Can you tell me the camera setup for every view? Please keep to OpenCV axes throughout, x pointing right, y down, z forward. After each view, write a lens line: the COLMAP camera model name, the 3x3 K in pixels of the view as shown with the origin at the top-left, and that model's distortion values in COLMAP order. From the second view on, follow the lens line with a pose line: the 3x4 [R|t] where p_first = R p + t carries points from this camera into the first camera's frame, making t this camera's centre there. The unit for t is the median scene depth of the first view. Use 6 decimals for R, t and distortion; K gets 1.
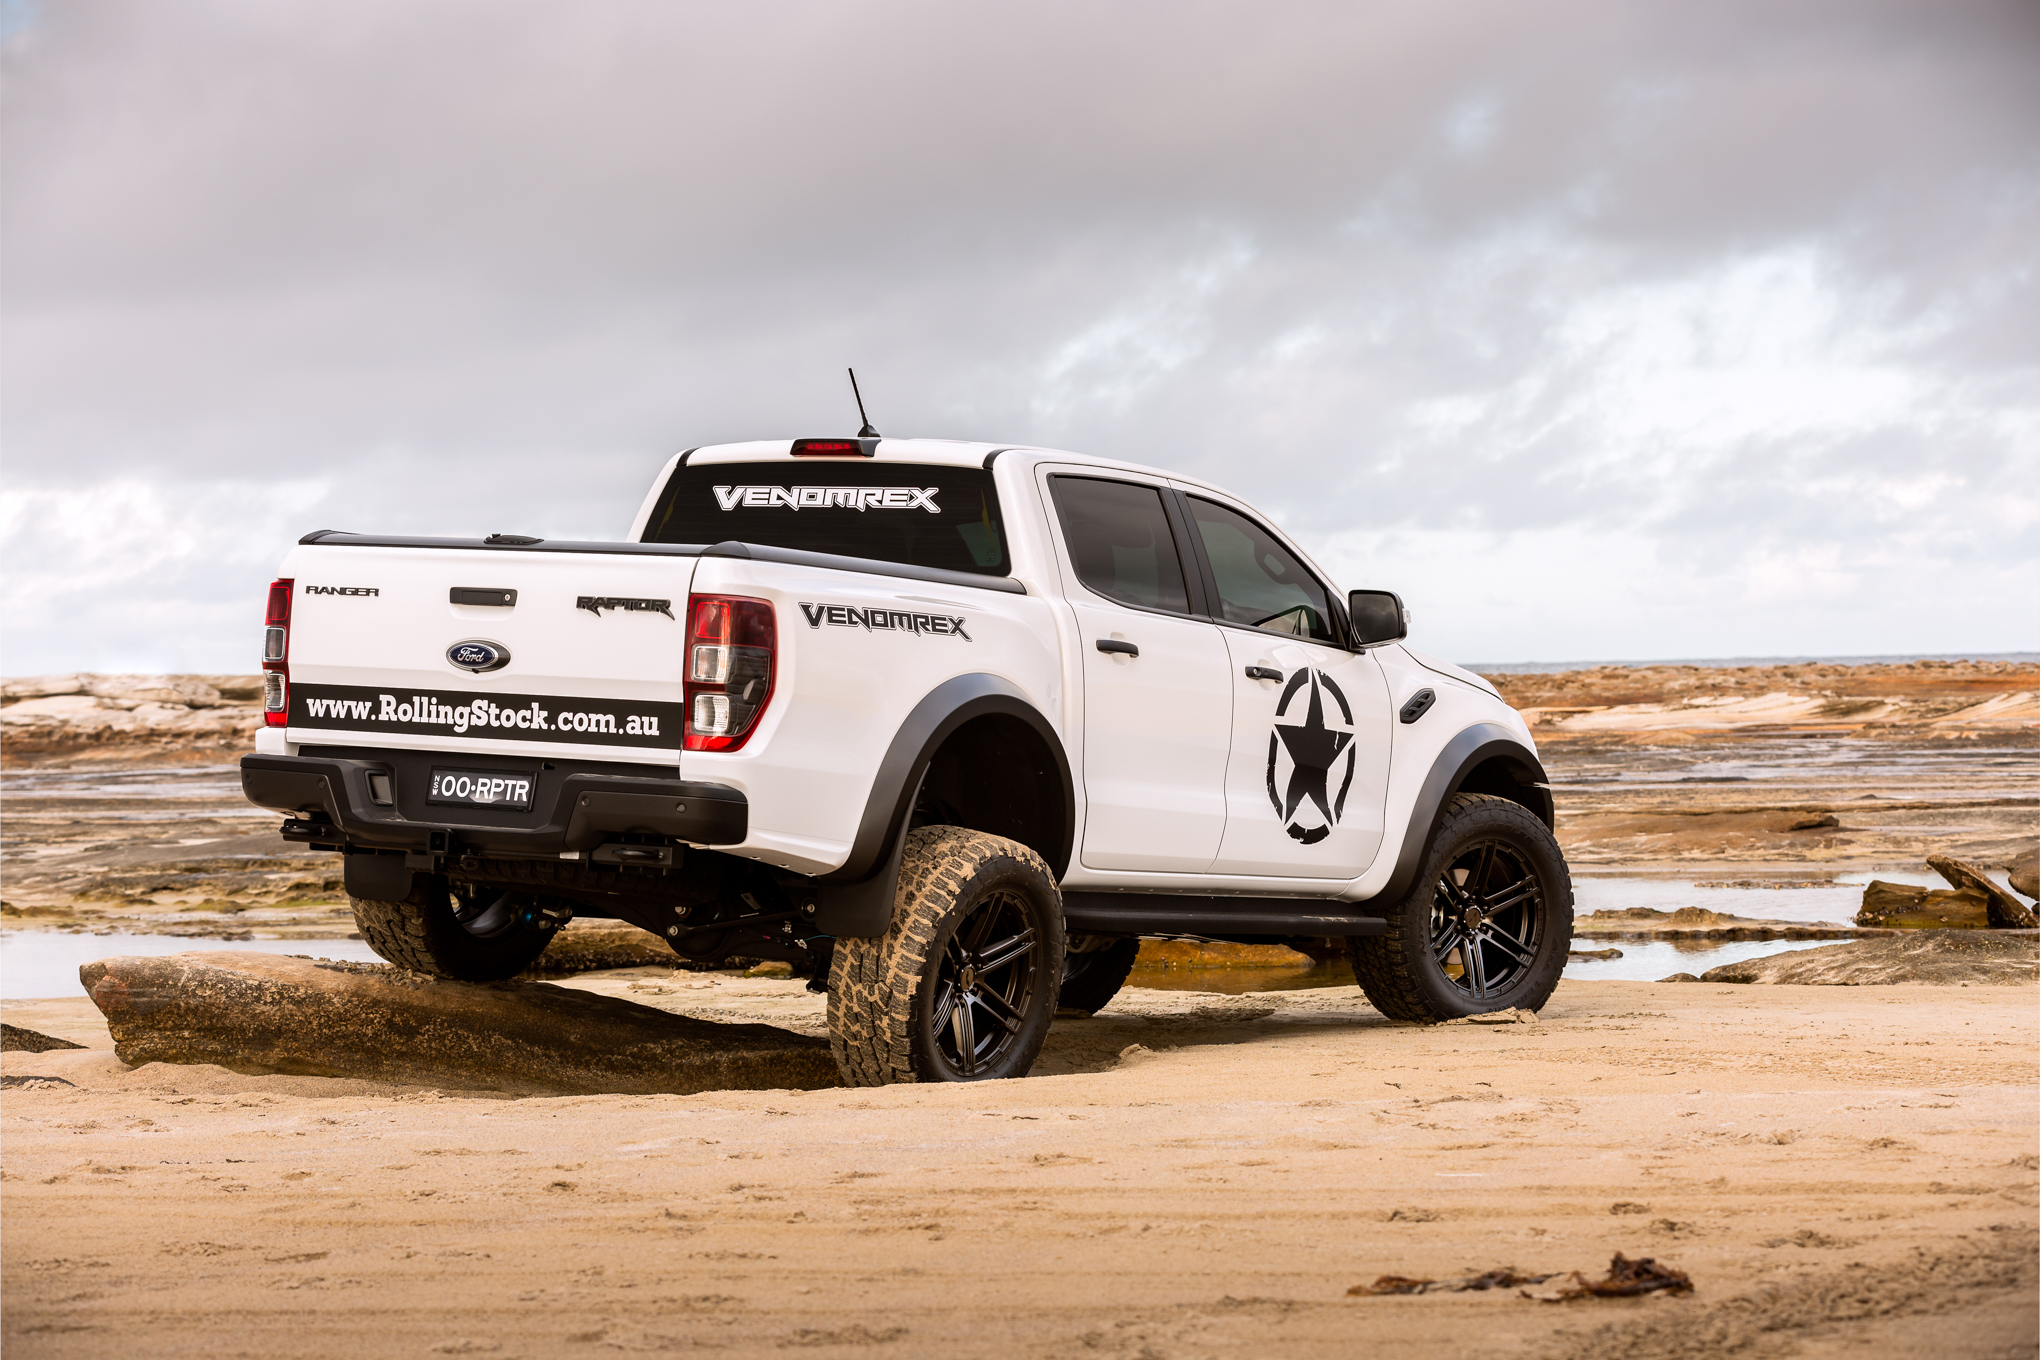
lens RADIAL K [[5135.2, 0, 1020.0], [0, 5135.2, 680.0], [0, 0, 1]] dist [0.072276, 0.371449]
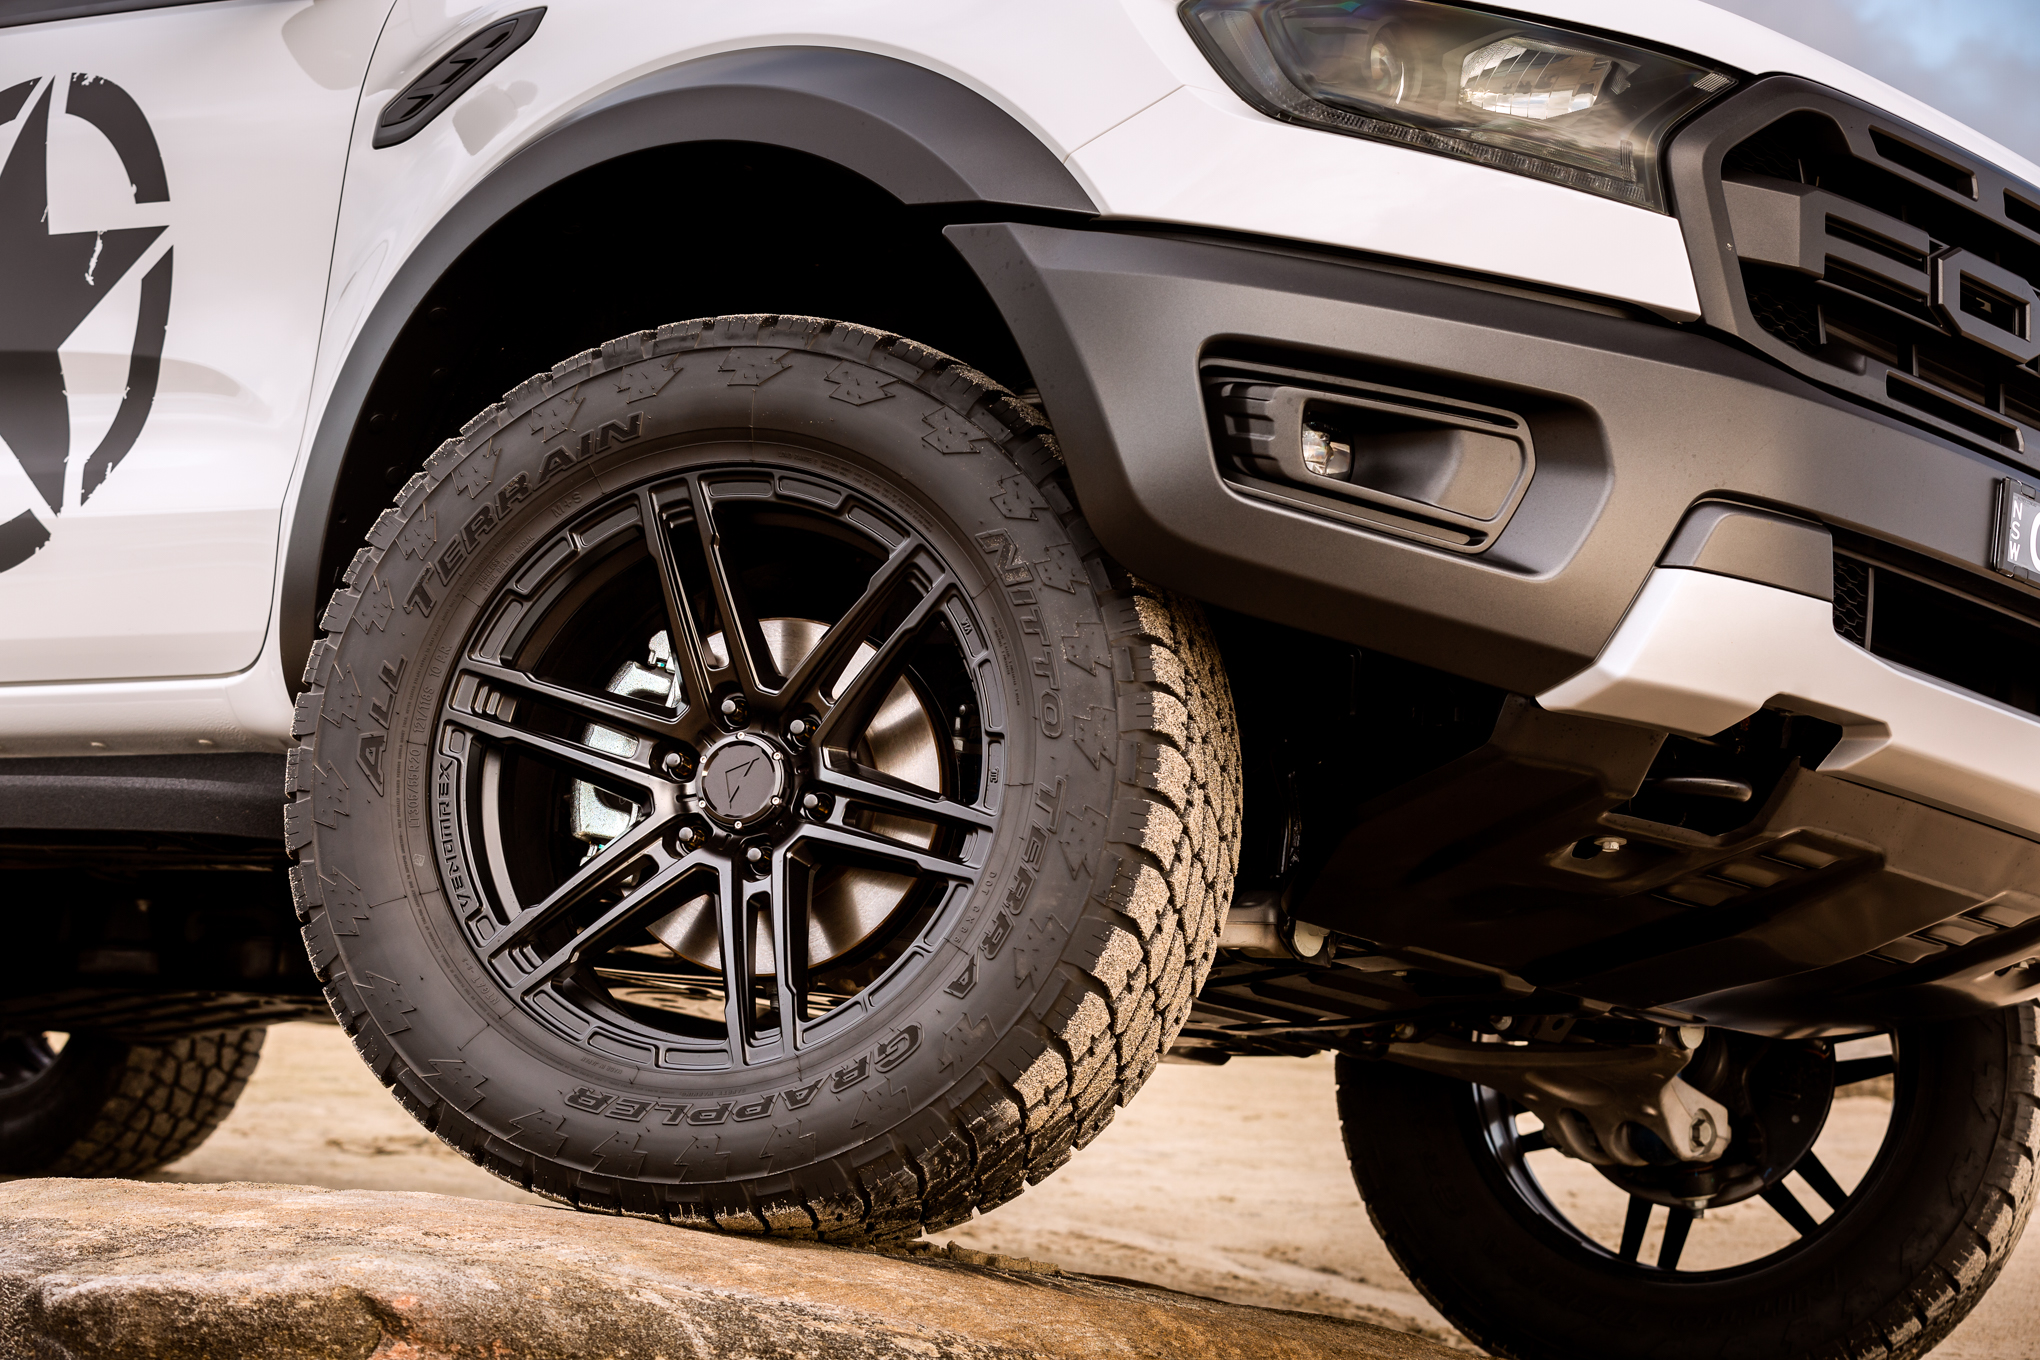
lens RADIAL K [[4582.7, 0, 1020.0], [0, 4582.7, 680.0], [0, 0, 1]] dist [-0.013543, -0.230738]
pose [[-0.123081, -0.203716, -0.971263, 0.337142], [-0.069858, 0.978055, -0.196288, 0.092584], [0.989935, 0.043691, -0.134611, 1.111309]]
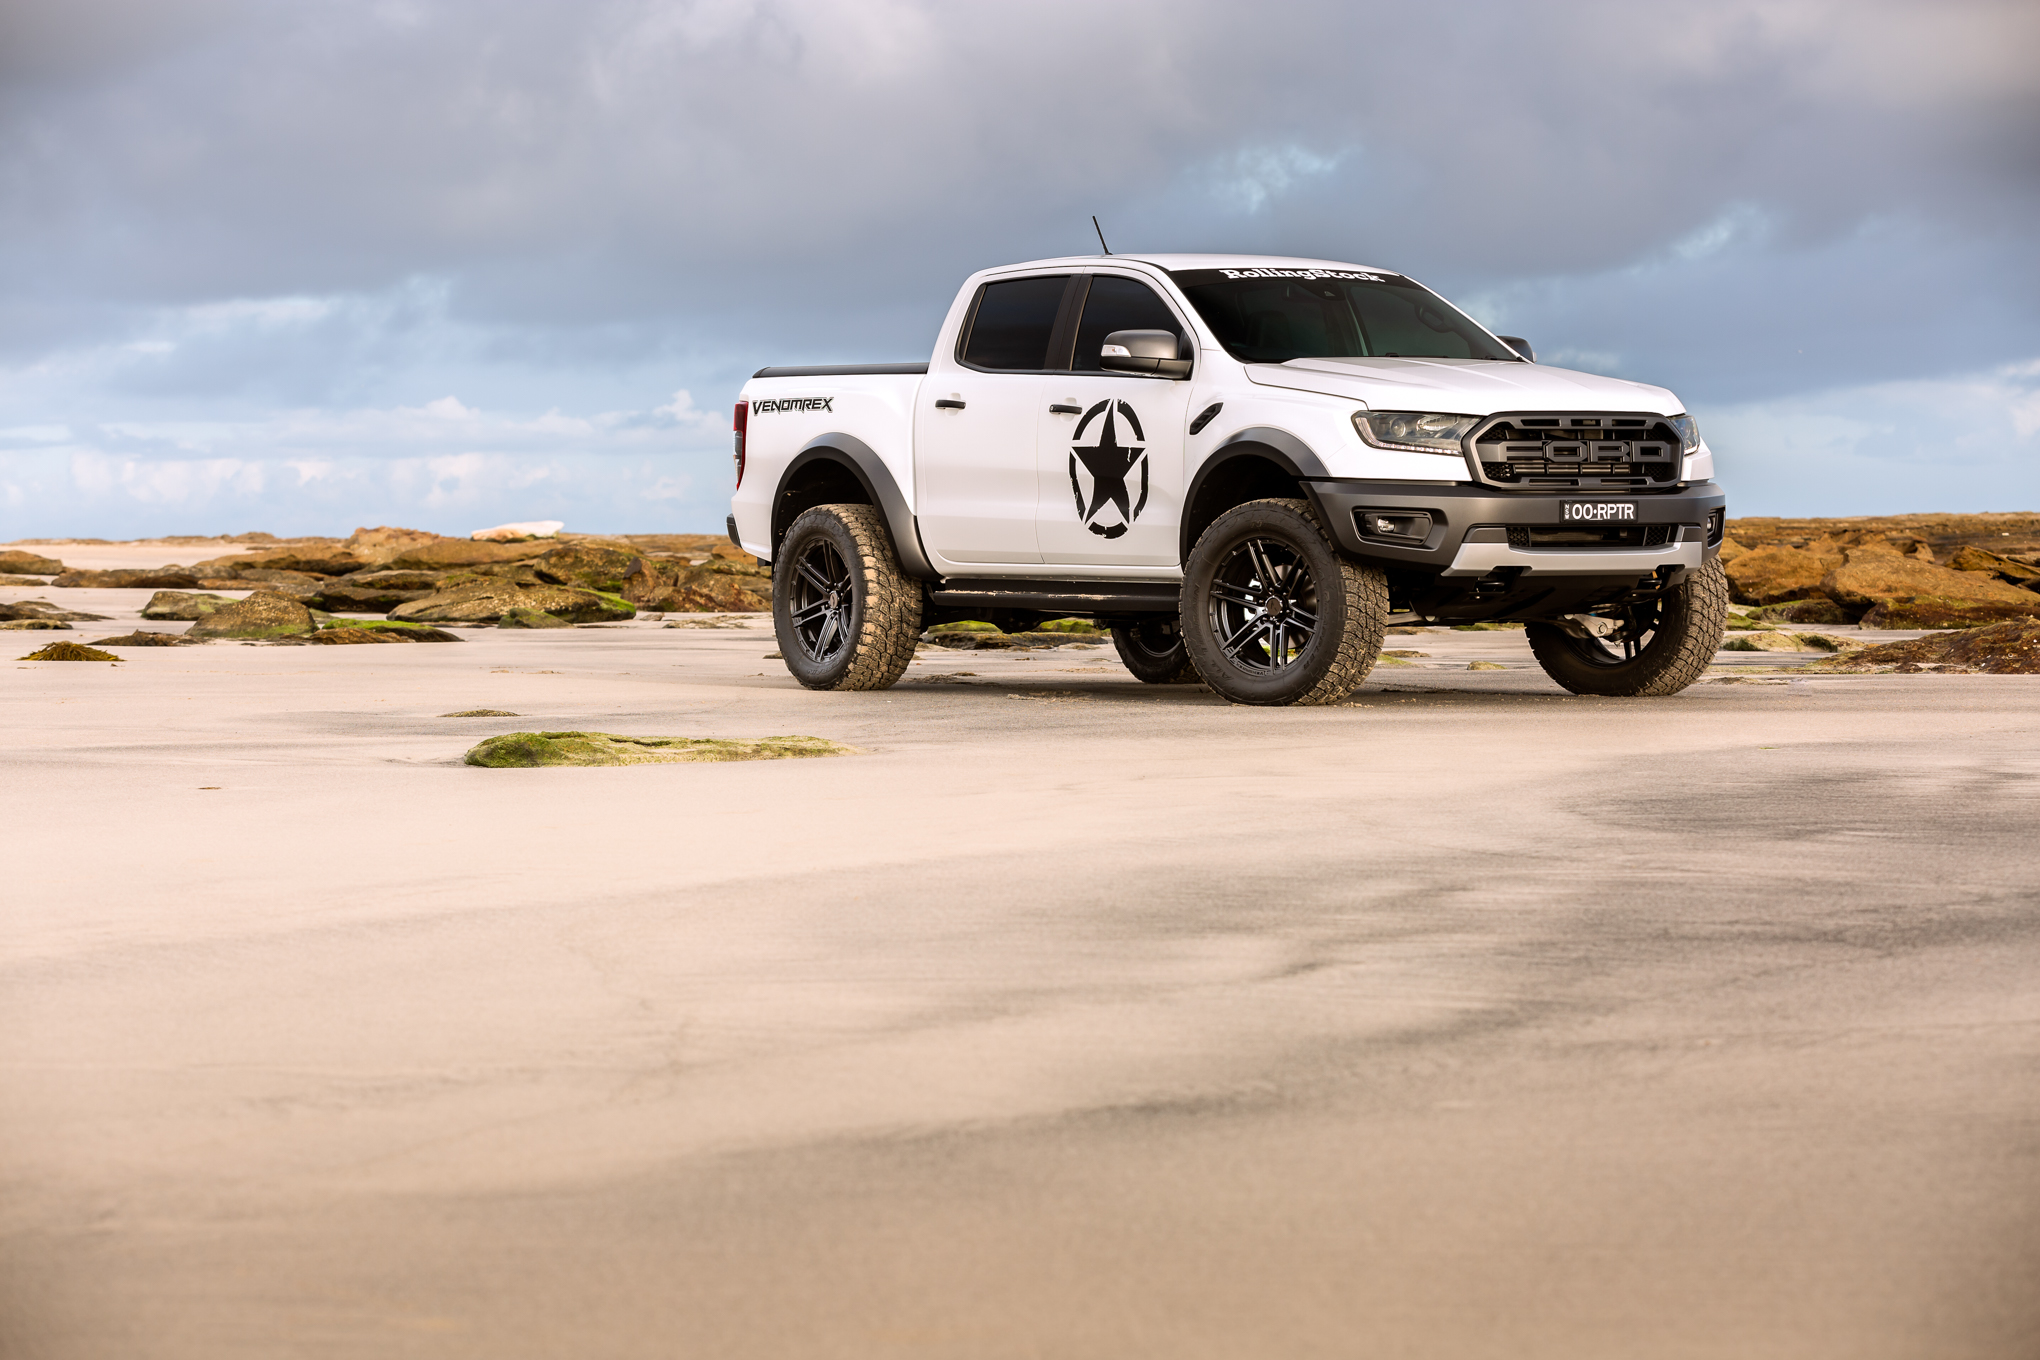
lens RADIAL K [[5802.5, 0, 1020.0], [0, 5802.5, 680.0], [0, 0, 1]] dist [0.029557, -0.264205]
pose [[-0.410388, -0.006700, -0.911886, 1.368172], [0.019009, 0.999693, -0.015900, 0.089148], [0.911713, -0.023859, -0.410135, 1.567862]]
